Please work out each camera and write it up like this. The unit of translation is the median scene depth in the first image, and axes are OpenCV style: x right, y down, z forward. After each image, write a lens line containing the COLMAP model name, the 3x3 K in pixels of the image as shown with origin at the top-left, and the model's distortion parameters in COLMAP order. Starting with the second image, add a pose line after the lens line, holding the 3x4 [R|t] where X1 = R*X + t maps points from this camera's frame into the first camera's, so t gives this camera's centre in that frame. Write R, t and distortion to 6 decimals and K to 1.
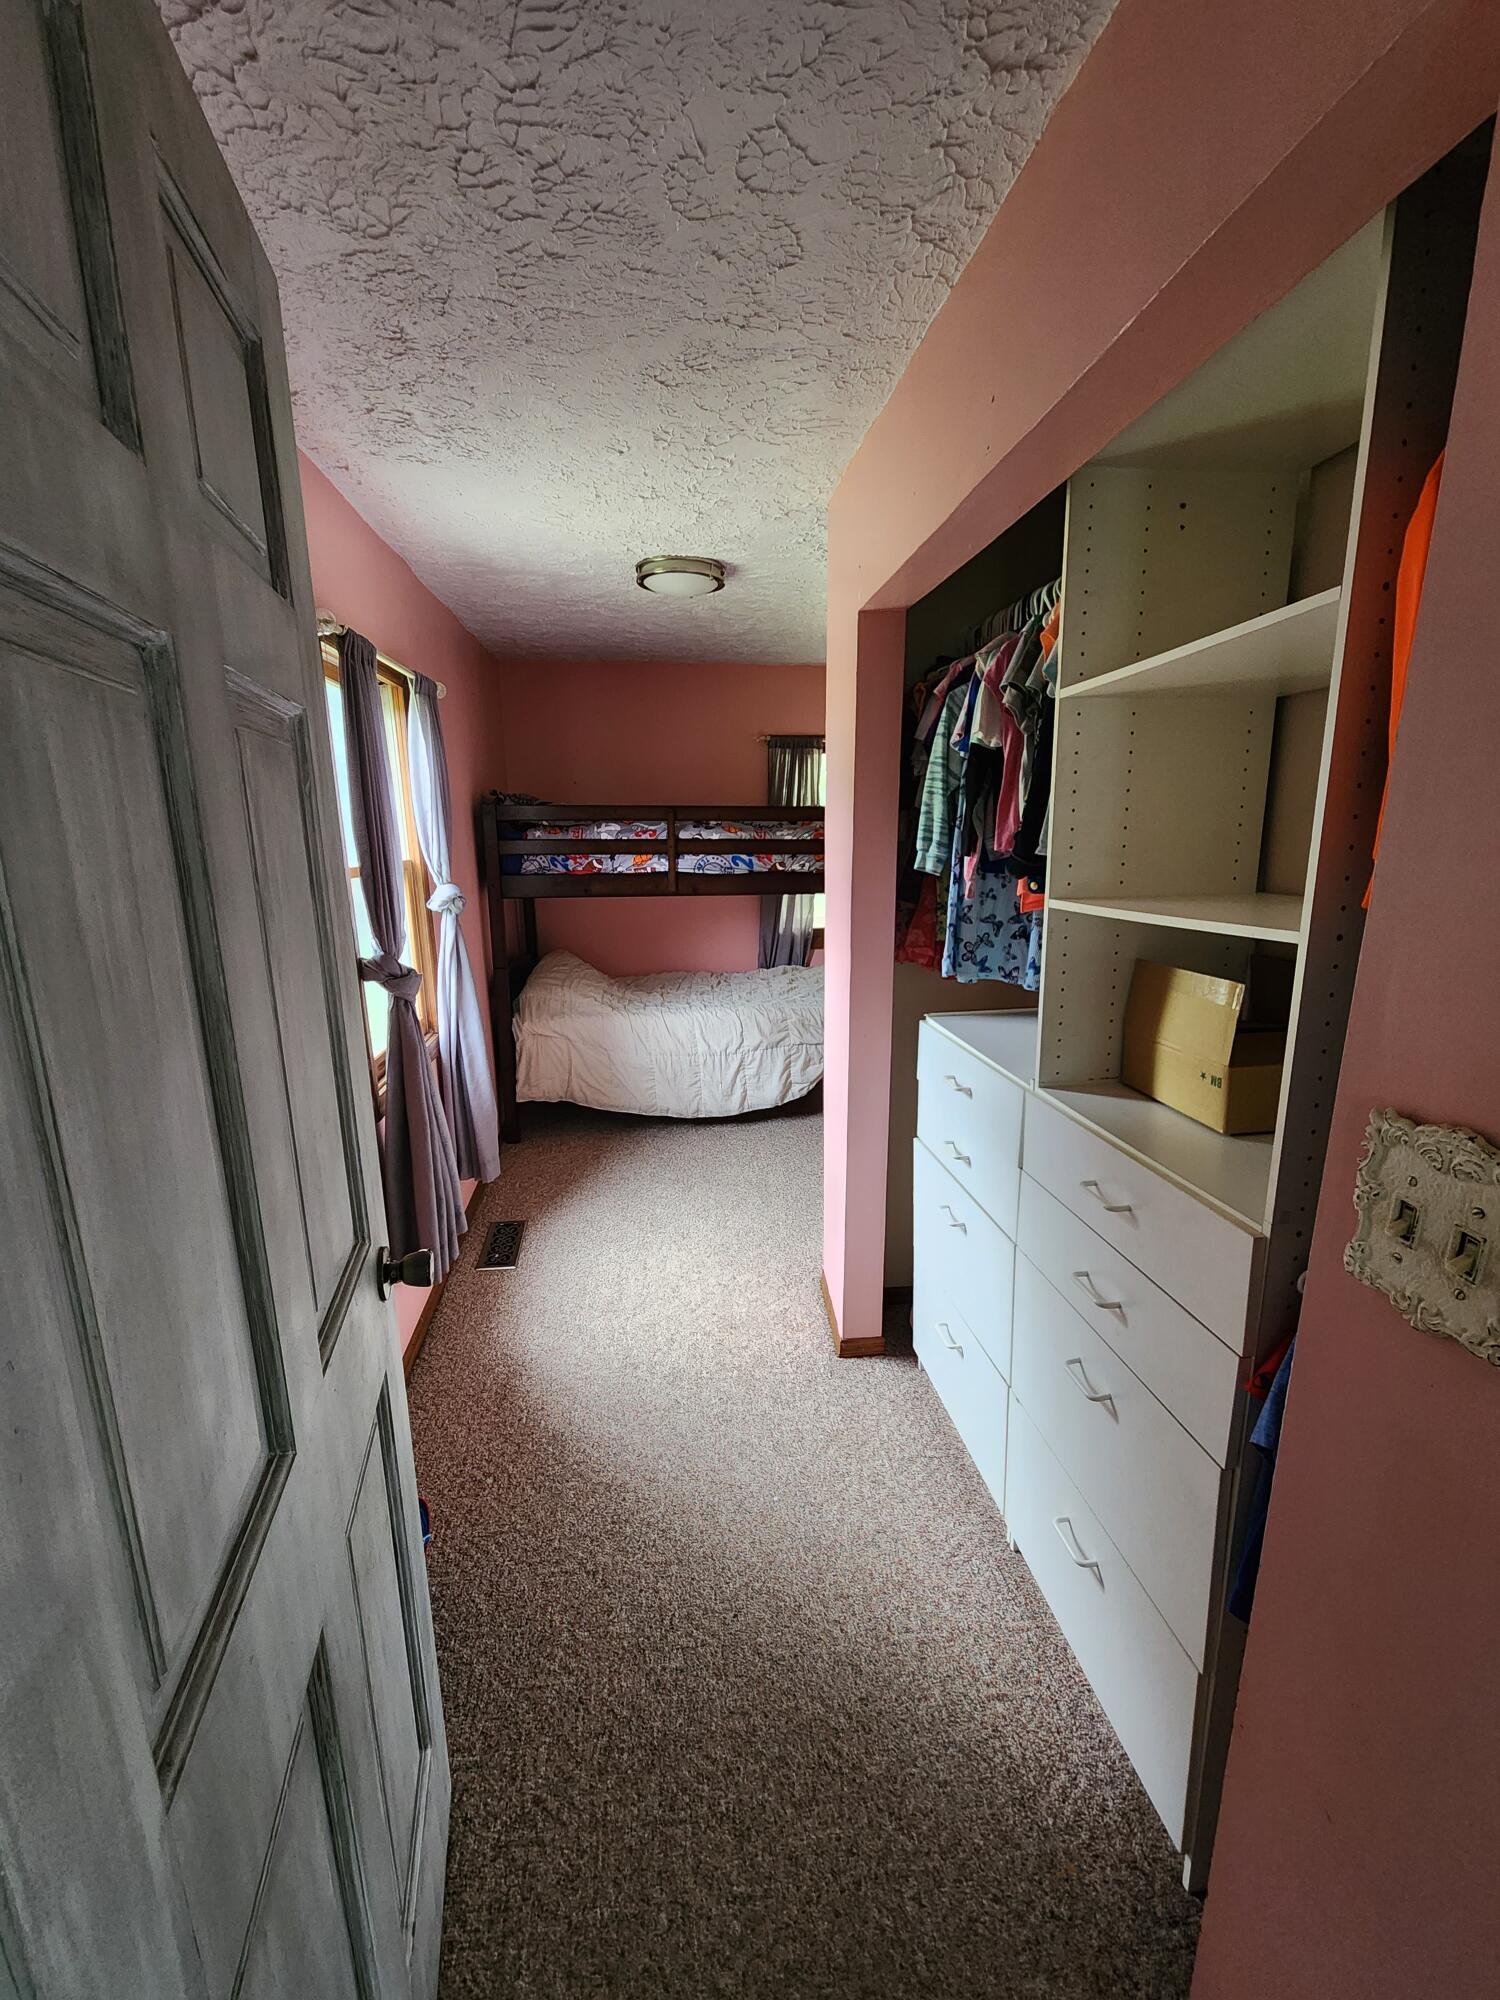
lens RADIAL K [[813.1, 0, 754.4], [0, 813.1, 999.4], [0, 0, 1]] dist [-0.001946, -0.000156]
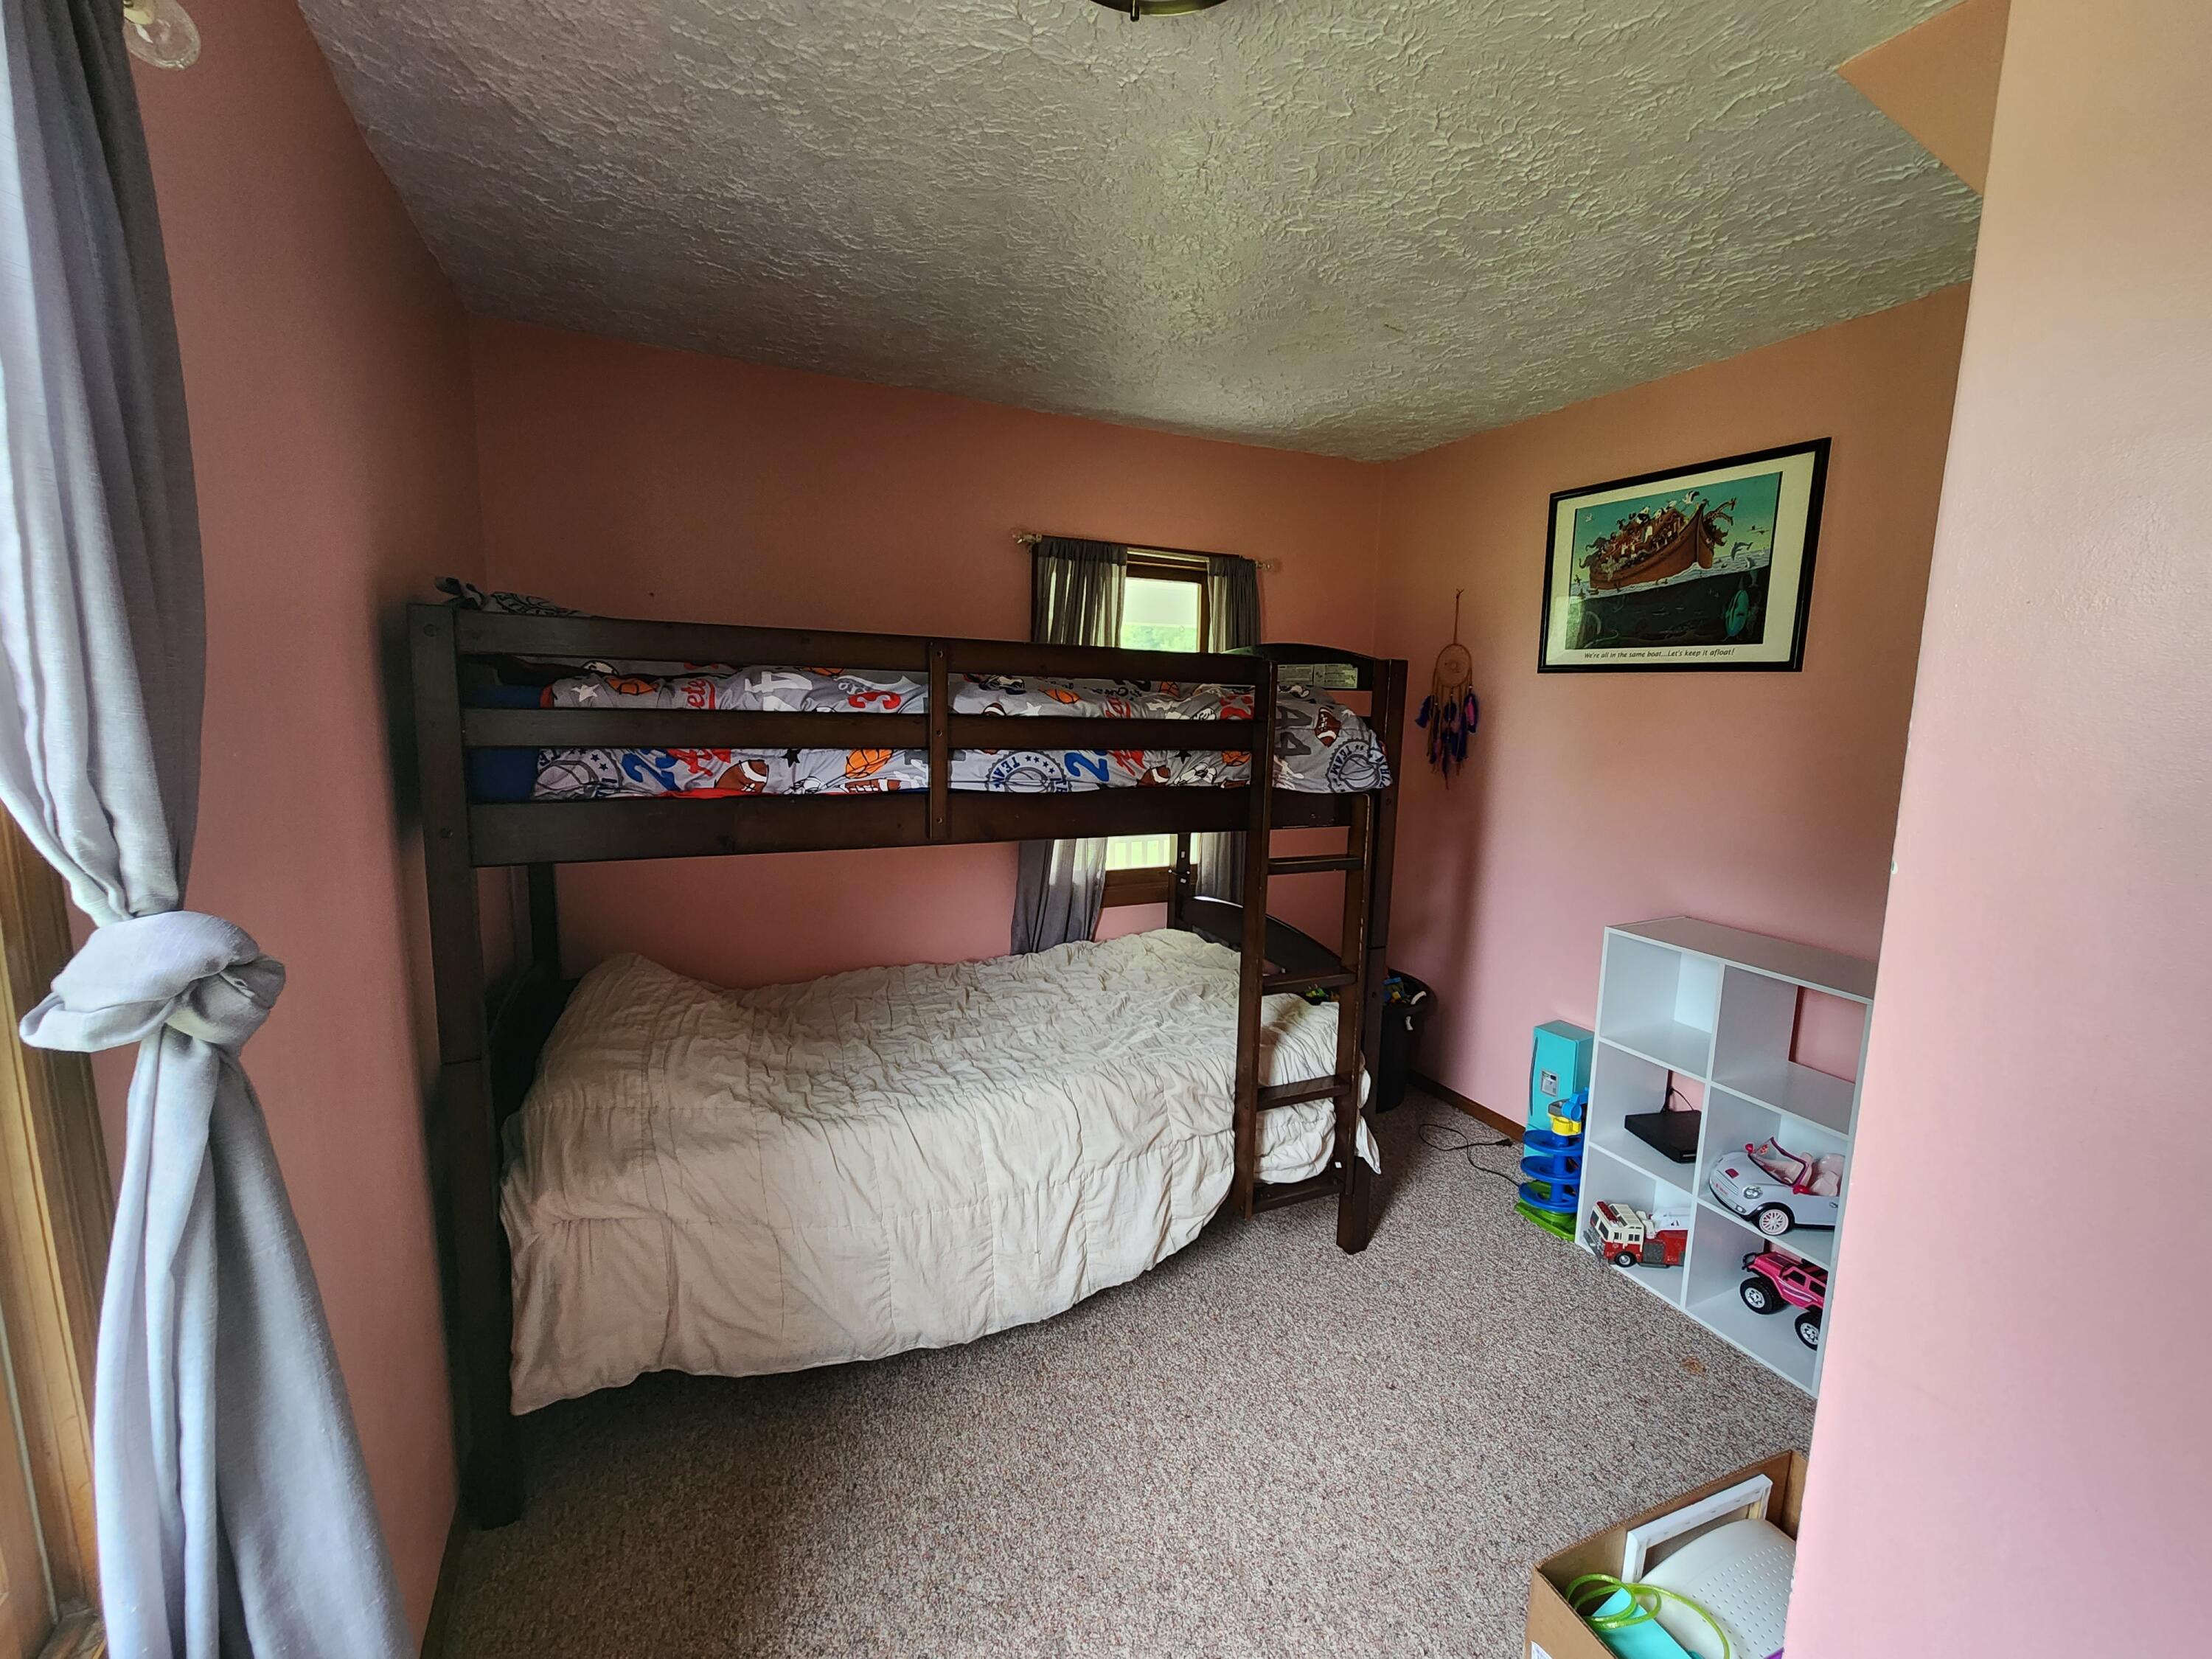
lens RADIAL K [[899.3, 0, 1106.1], [0, 899.3, 824.6], [0, 0, 1]] dist [-0.001946, -0.000156]
pose [[0.948711, -0.019297, 0.315555, -0.165290], [0.045541, 0.996067, -0.076008, -0.097616], [-0.312847, 0.086481, 0.945858, 0.521294]]
